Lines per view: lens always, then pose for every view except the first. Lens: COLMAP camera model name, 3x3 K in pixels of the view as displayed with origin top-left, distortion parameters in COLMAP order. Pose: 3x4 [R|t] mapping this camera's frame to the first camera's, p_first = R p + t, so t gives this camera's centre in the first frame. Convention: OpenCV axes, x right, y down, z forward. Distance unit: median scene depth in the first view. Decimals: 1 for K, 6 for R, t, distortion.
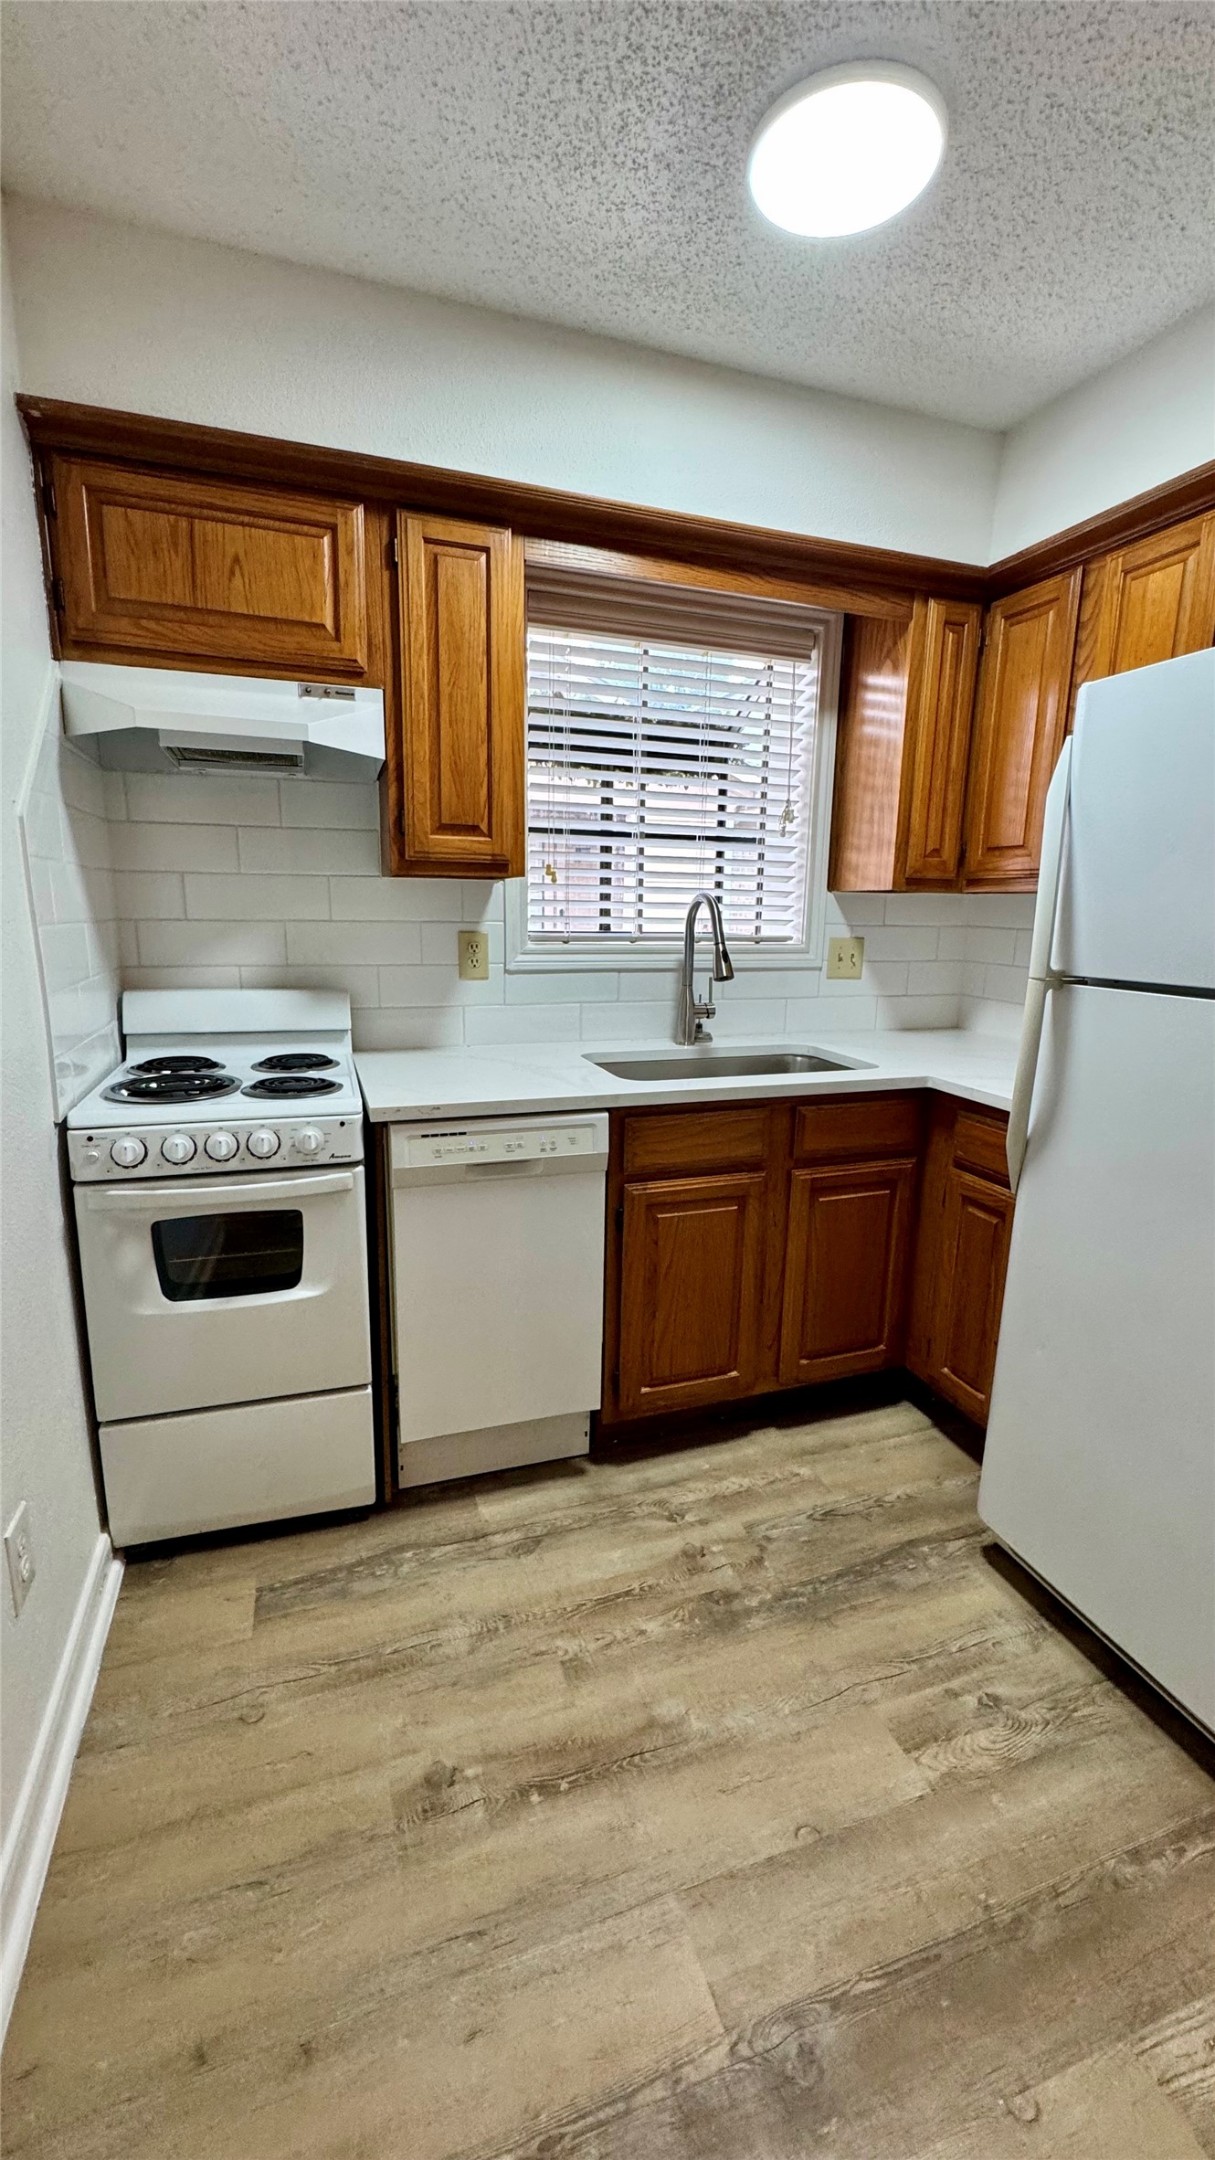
lens RADIAL K [[857.4, 0, 601.3], [0, 857.4, 1078.8], [0, 0, 1]] dist [-0.006372, 0.001195]
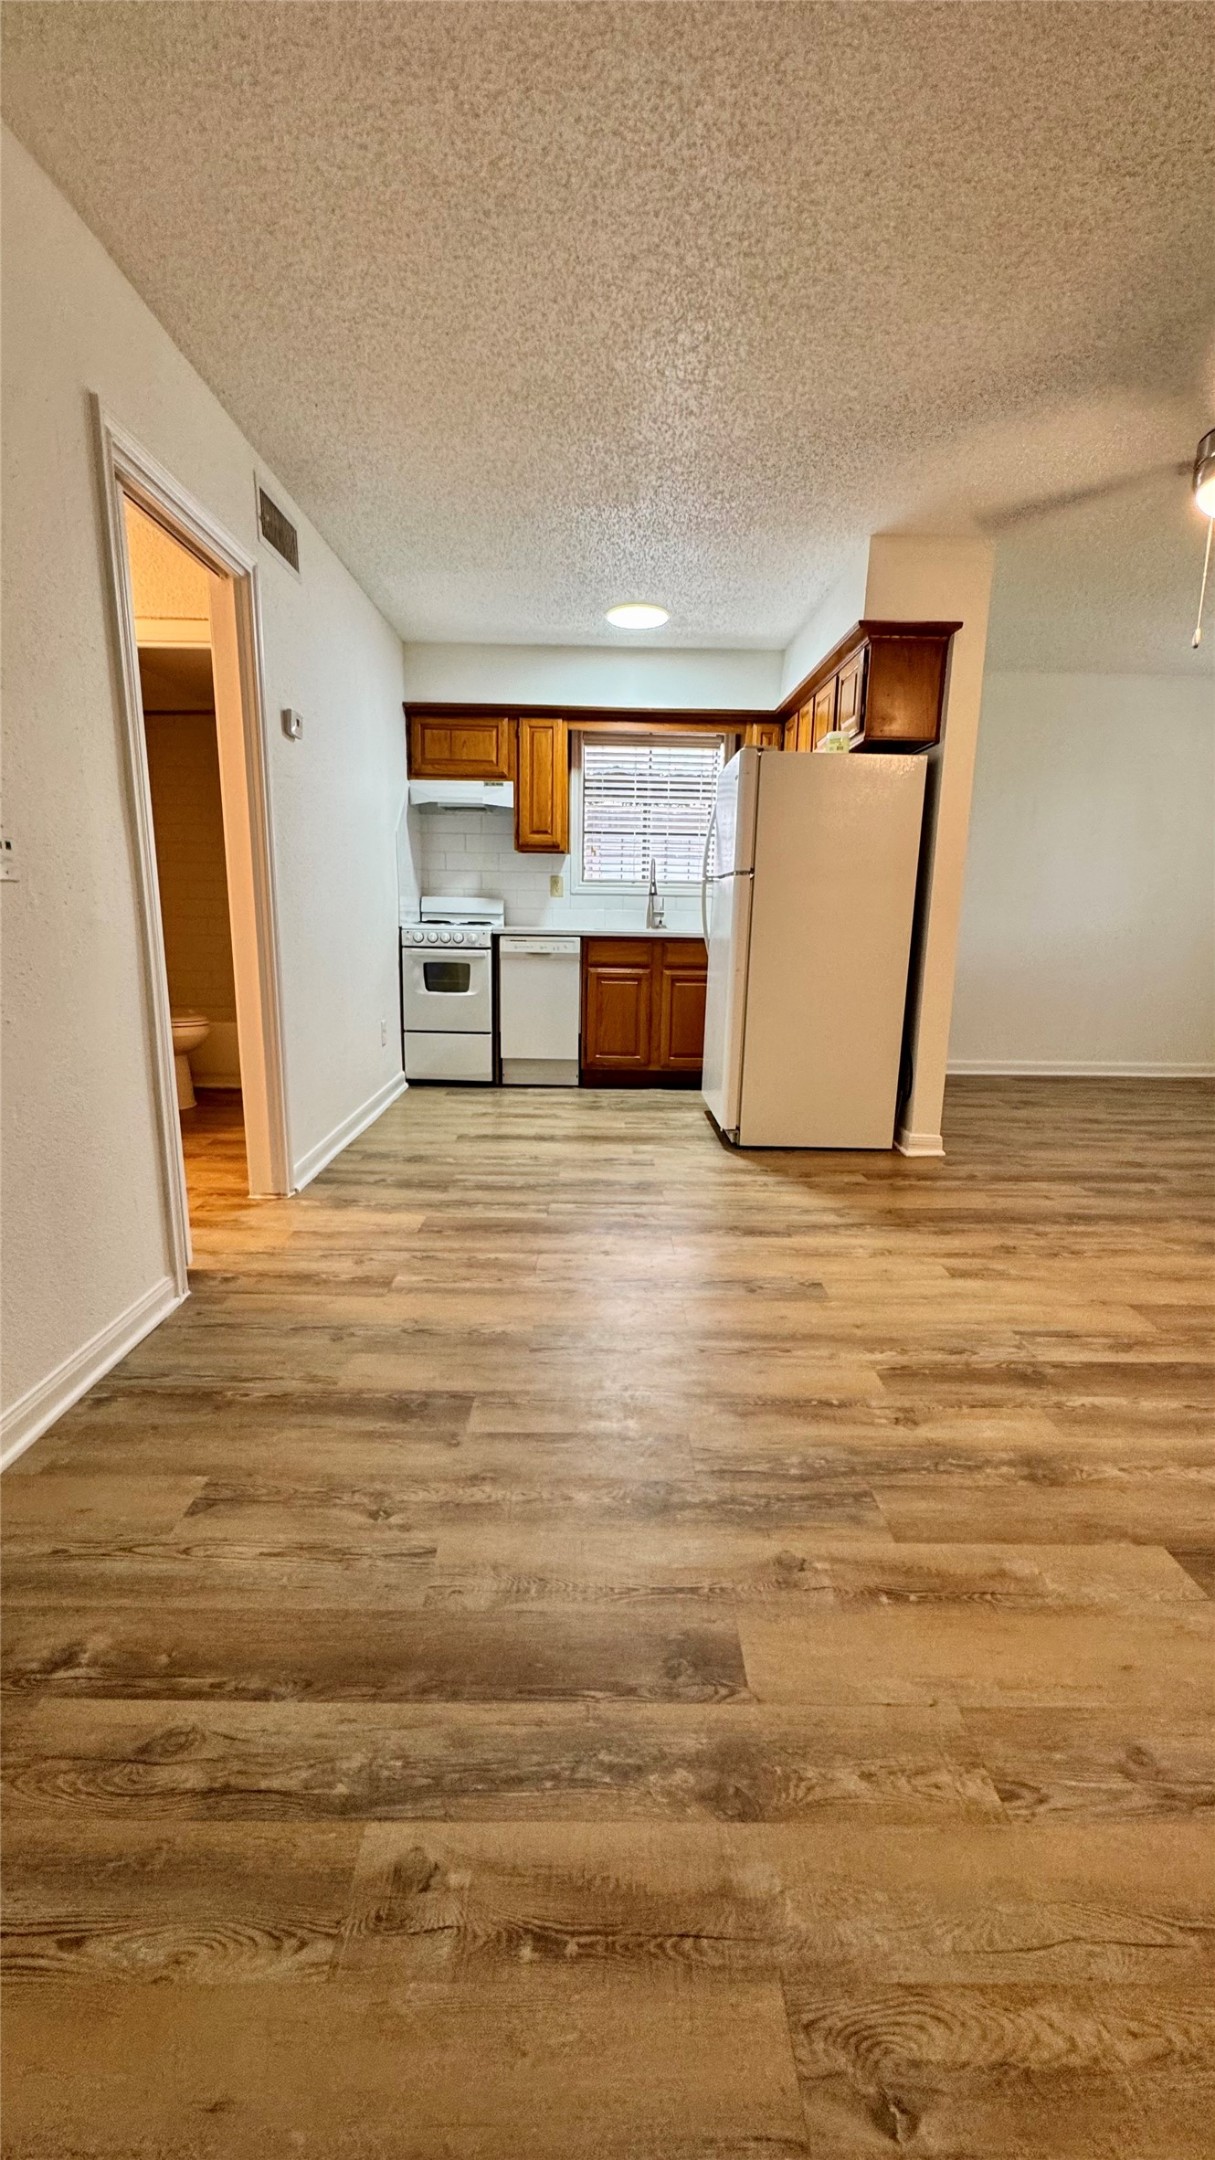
lens RADIAL K [[857.4, 0, 603.6], [0, 857.4, 1078.0], [0, 0, 1]] dist [-0.006372, 0.001195]
pose [[0.949335, 0.061558, -0.308179, 0.909941], [-0.063760, 0.997961, 0.002930, 0.454931], [0.307731, 0.016867, 0.951324, -1.477275]]
